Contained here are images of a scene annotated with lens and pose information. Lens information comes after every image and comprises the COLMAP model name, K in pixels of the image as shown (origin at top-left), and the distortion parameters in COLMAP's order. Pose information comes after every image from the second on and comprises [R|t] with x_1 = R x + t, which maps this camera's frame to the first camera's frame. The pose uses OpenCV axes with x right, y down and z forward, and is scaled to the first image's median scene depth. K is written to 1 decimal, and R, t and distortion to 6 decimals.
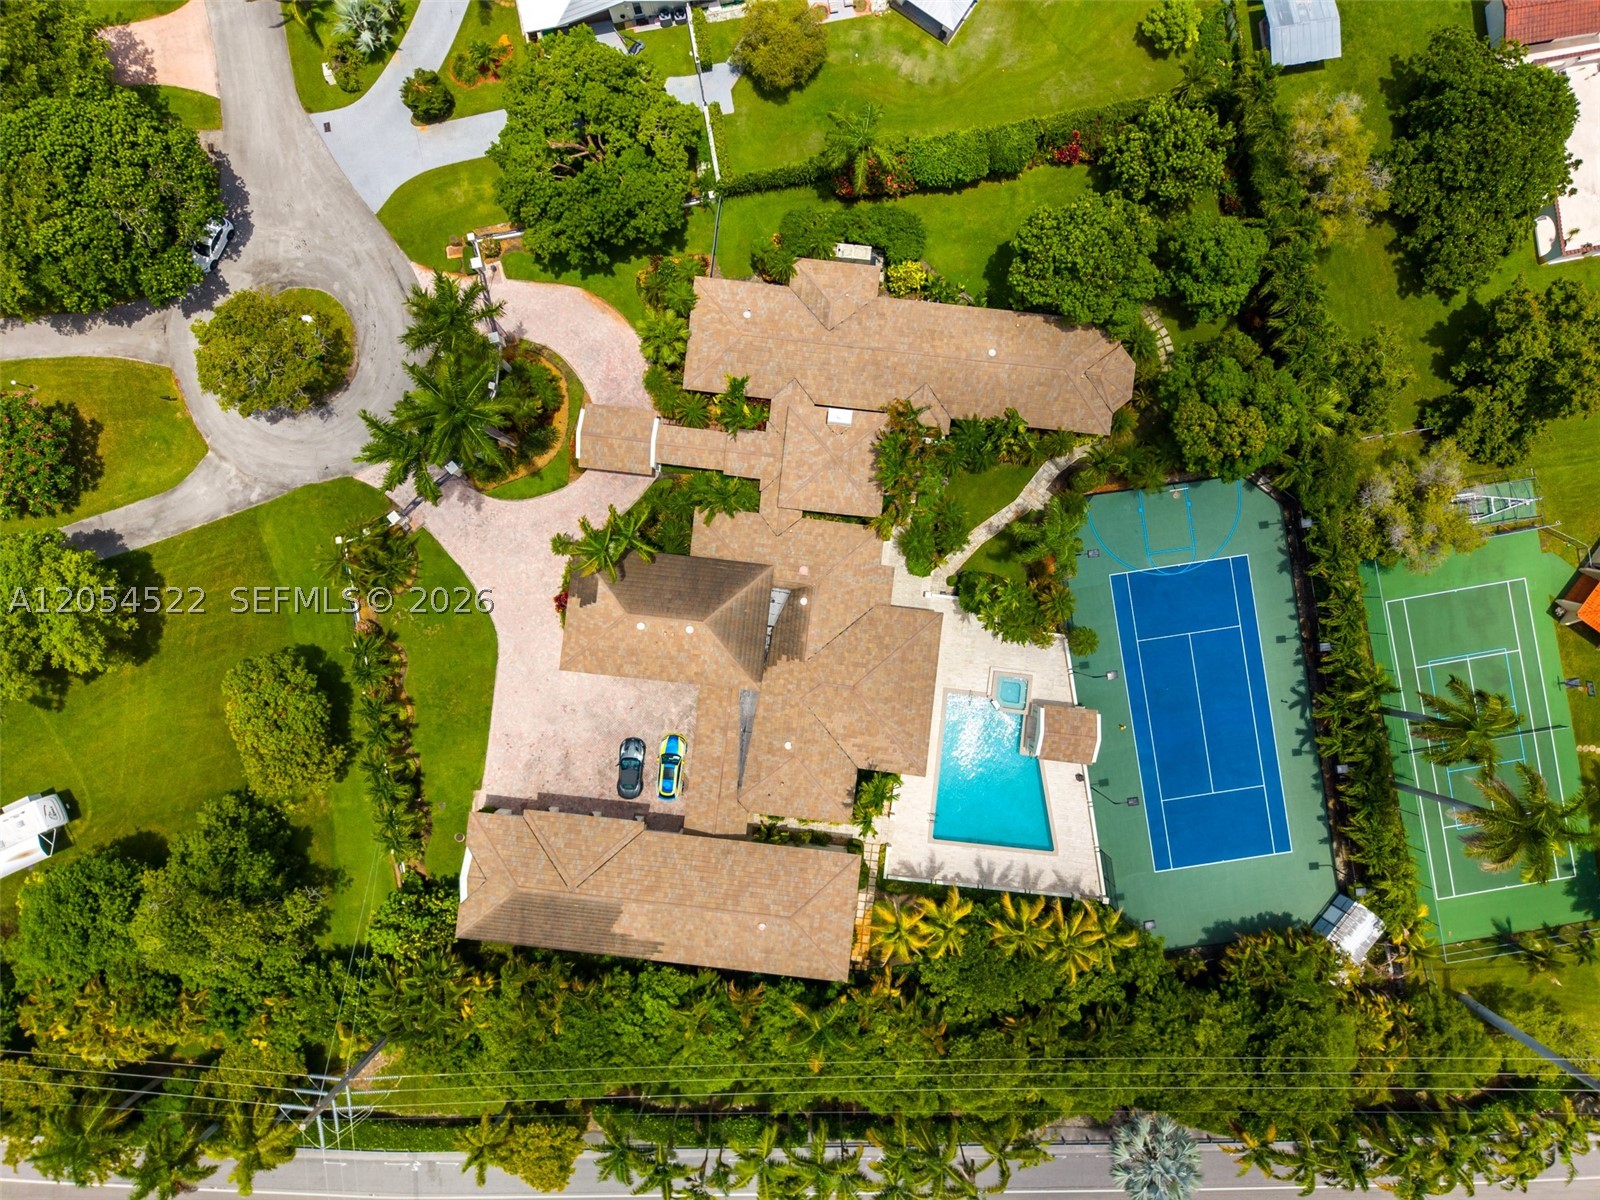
lens RADIAL K [[1082.4, 0, 799.9], [0, 1082.4, 511.4], [0, 0, 1]] dist [0.011623, -0.002770]
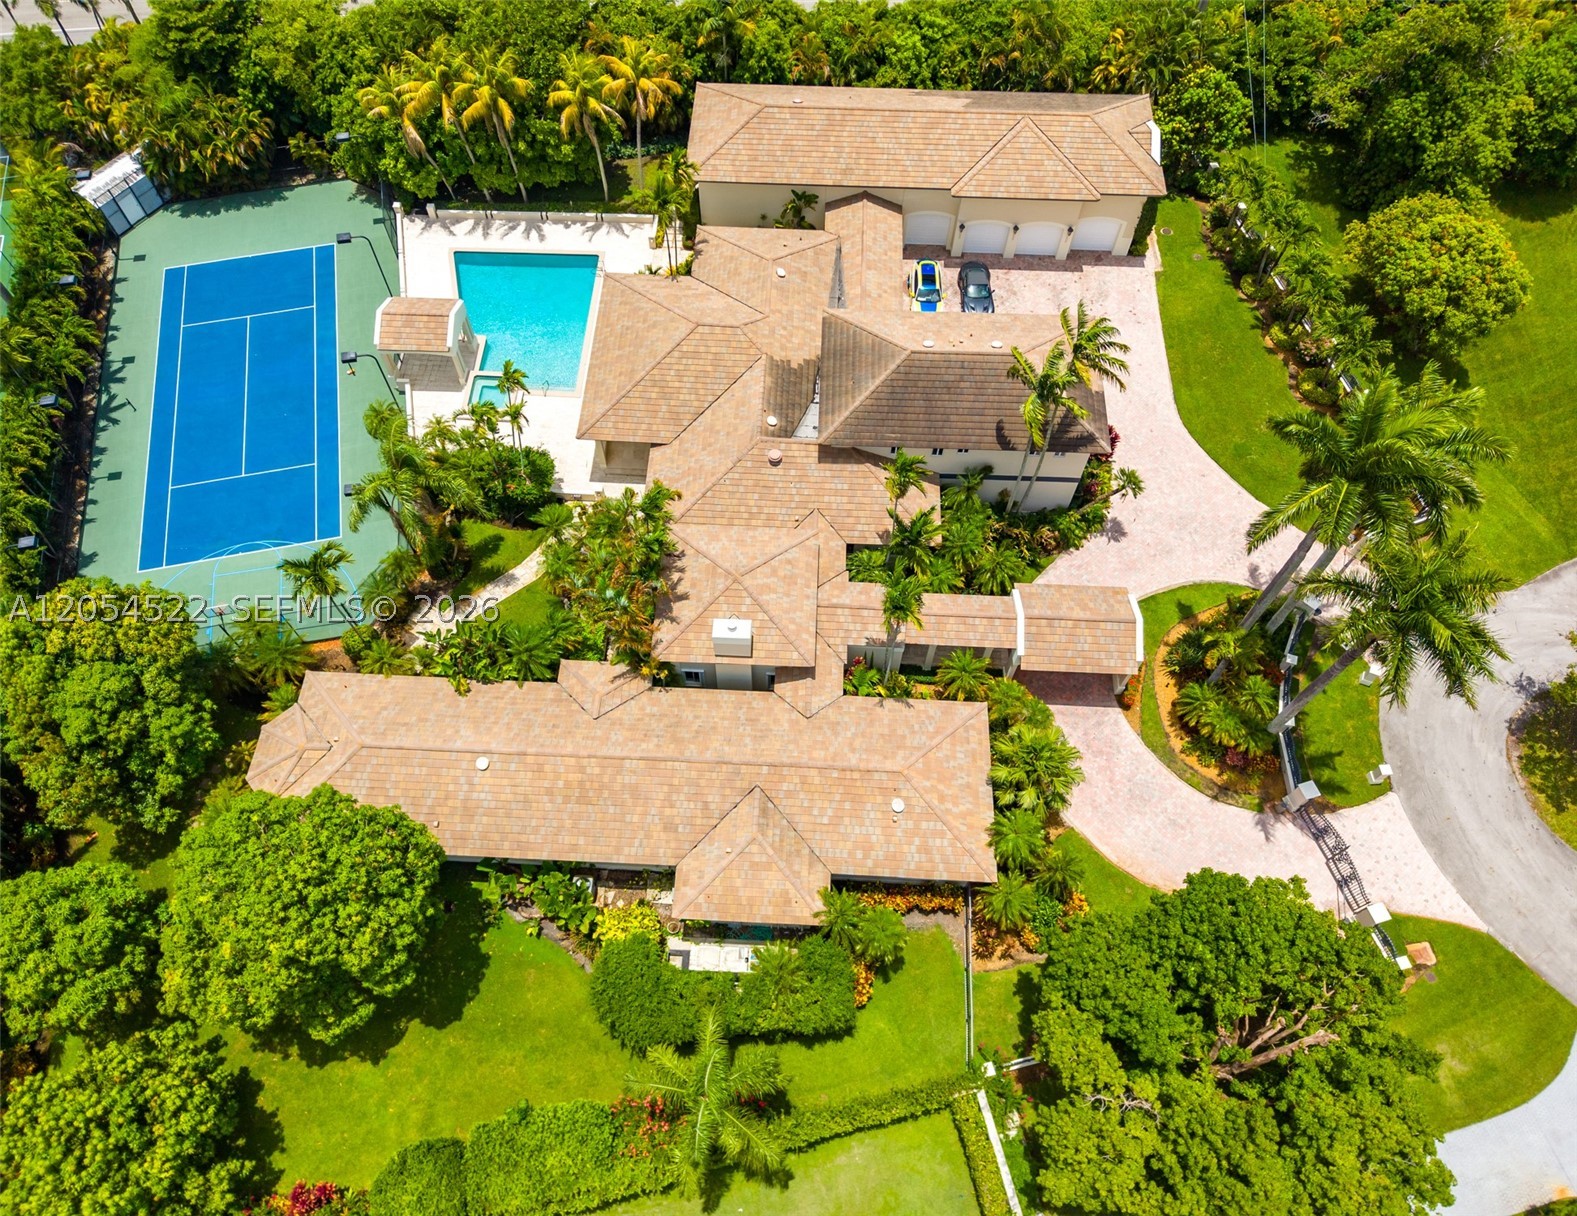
lens RADIAL K [[1157.5, 0, 764.3], [0, 1157.5, 609.9], [0, 0, 1]] dist [0.001698, -0.001262]
pose [[-0.998305, 0.054097, -0.021456, 0.030286], [-0.057315, -0.850011, 0.523638, -0.398842], [0.010089, 0.523980, 0.851671, 0.395934]]
